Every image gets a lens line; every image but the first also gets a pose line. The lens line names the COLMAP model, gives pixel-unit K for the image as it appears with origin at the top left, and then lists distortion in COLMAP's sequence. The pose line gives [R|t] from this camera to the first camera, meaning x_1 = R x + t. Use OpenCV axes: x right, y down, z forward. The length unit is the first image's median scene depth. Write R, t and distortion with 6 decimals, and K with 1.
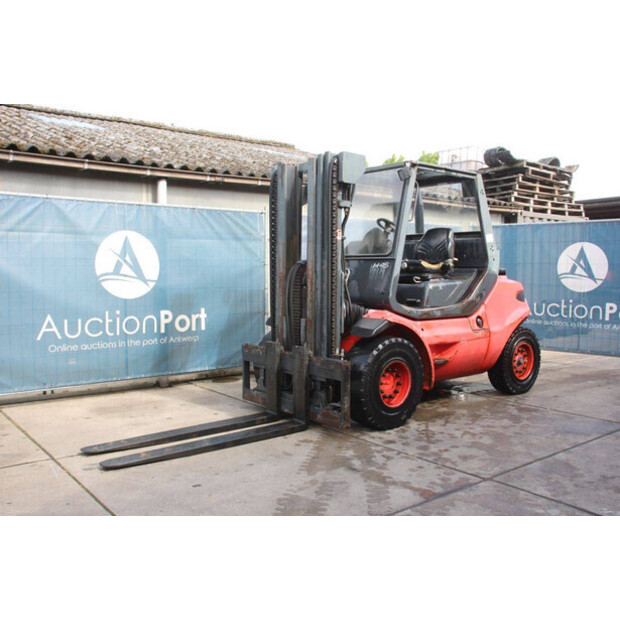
lens RADIAL K [[595.4, 0, 310.5], [0, 595.4, 310.1], [0, 0, 1]] dist [-0.068288, 0.000000]
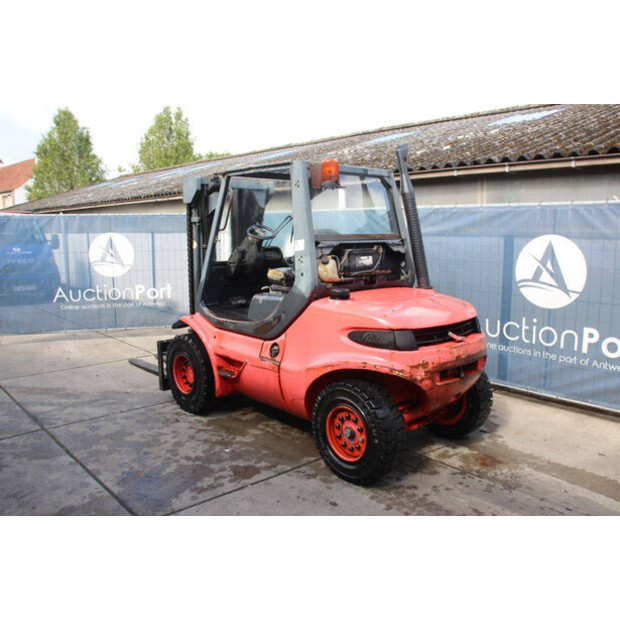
lens RADIAL K [[540.4, 0, 319.0], [0, 540.4, 306.4], [0, 0, 1]] dist [-0.133827, 0.103483]
pose [[0.078432, 0.140618, -0.986952, 1.106614], [-0.069327, 0.988375, 0.135312, -0.157023], [0.994506, 0.057810, 0.087269, 1.090816]]
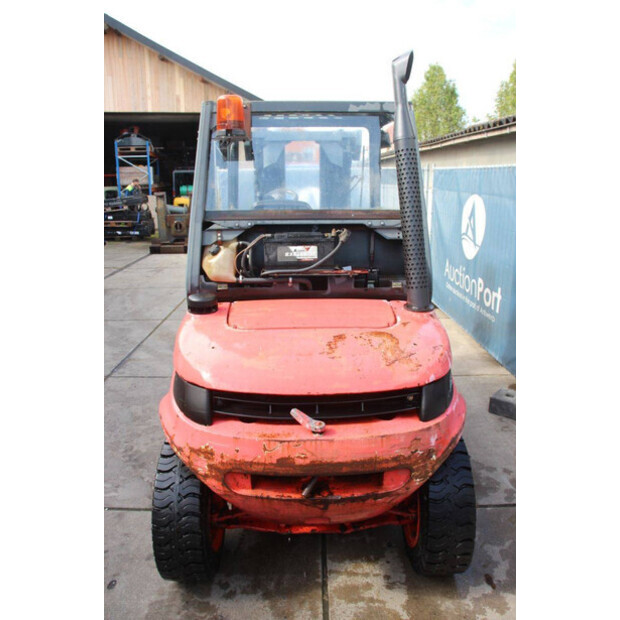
lens RADIAL K [[510.1, 0, 313.4], [0, 510.1, 313.9], [0, 0, 1]] dist [-0.166936, 0.151192]
pose [[-0.605427, 0.206840, -0.768554, 0.673725], [-0.055818, 0.952228, 0.300243, -0.211348], [0.793941, 0.224675, -0.564959, 1.527041]]
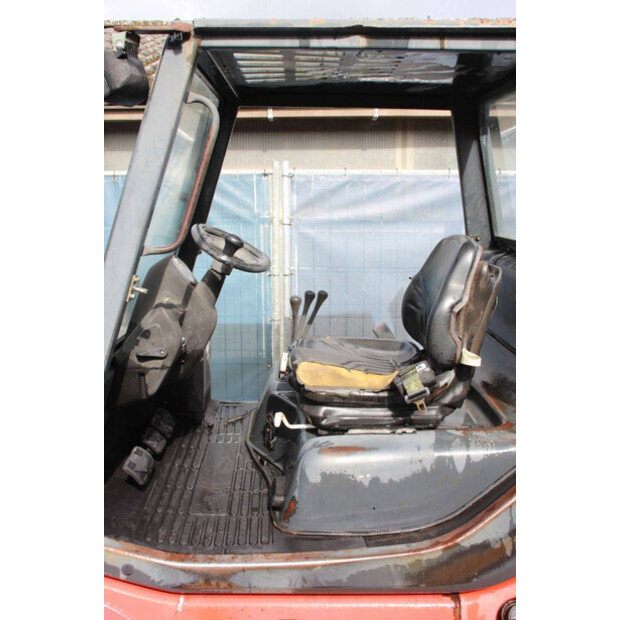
lens RADIAL K [[635.1, 0, 311.1], [0, 635.1, 314.0], [0, 0, 1]] dist [-0.070209, 0.000000]
pose [[0.784966, 0.116740, -0.608441, 0.402551], [-0.042530, 0.989924, 0.135065, -0.164334], [0.618077, -0.080144, 0.782021, 0.809519]]
